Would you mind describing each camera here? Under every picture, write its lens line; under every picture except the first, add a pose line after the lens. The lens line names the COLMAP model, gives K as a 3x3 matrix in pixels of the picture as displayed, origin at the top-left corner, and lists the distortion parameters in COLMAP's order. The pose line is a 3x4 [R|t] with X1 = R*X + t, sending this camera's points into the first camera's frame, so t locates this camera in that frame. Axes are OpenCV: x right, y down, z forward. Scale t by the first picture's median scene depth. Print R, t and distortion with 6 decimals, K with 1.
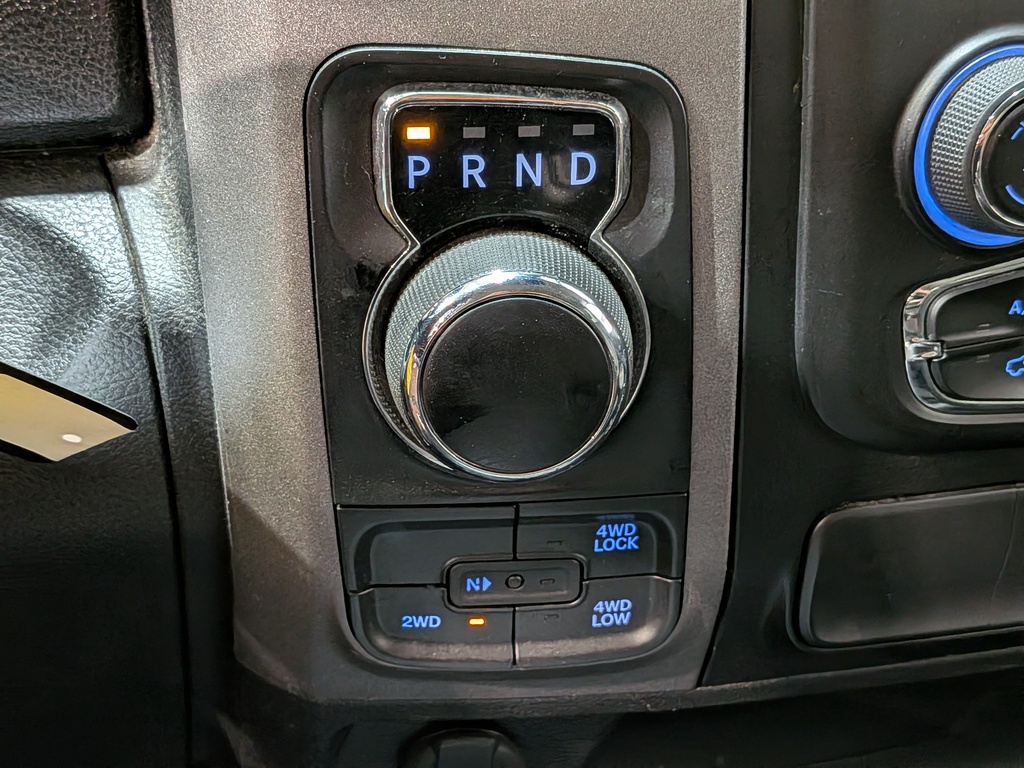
lens RADIAL K [[1504.1, 0, 476.4], [0, 1504.1, 401.2], [0, 0, 1]] dist [0.092719, 0.000000]
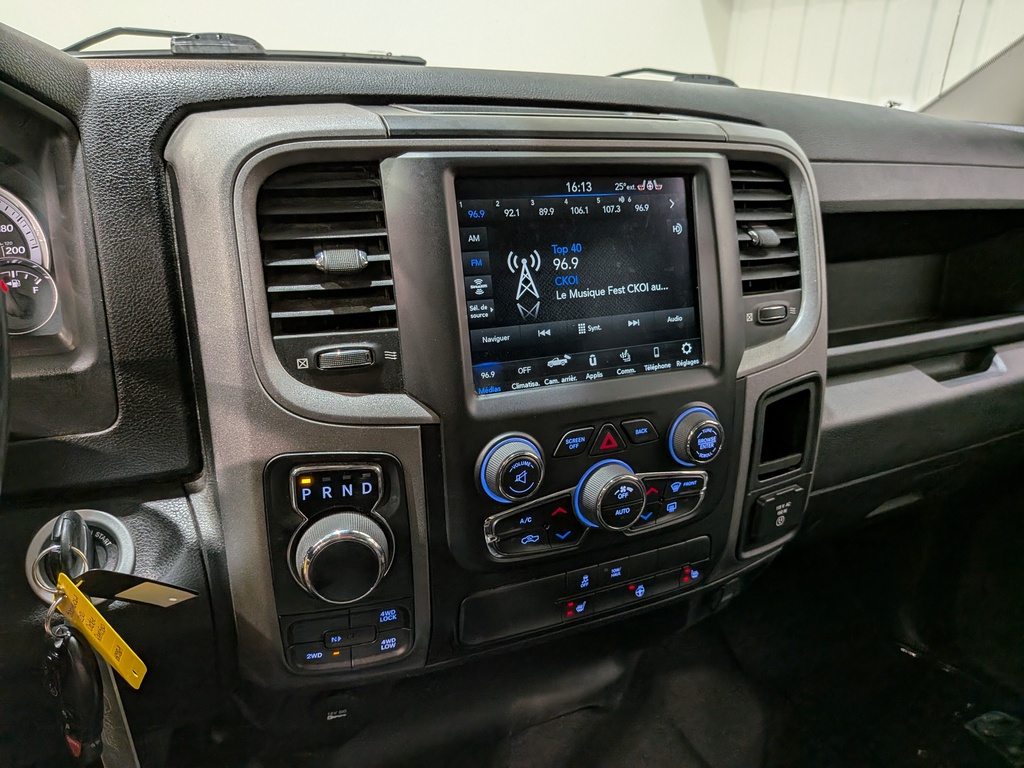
lens RADIAL K [[756.0, 0, 510.4], [0, 756.0, 382.5], [0, 0, 1]] dist [0.069054, -0.129136]
pose [[0.979593, -0.039149, 0.197142, 0.057206], [0.063320, 0.991012, -0.117839, -0.153815], [-0.190757, 0.127917, 0.973267, -0.433988]]
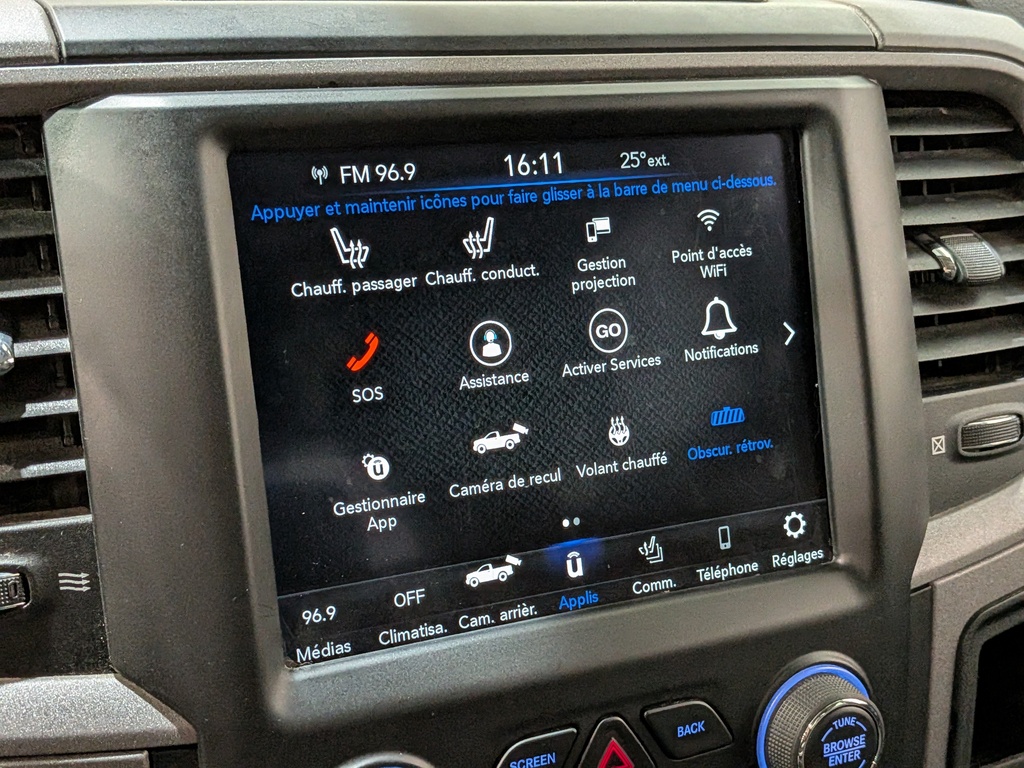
lens RADIAL K [[1518.2, 0, 522.6], [0, 1518.2, 431.7], [0, 0, 1]] dist [0.063965, 0.000000]
pose [[0.973449, -0.046397, 0.224151, 0.188389], [0.078675, 0.987401, -0.137290, -0.301093], [-0.214957, 0.151280, 0.964835, -0.259536]]
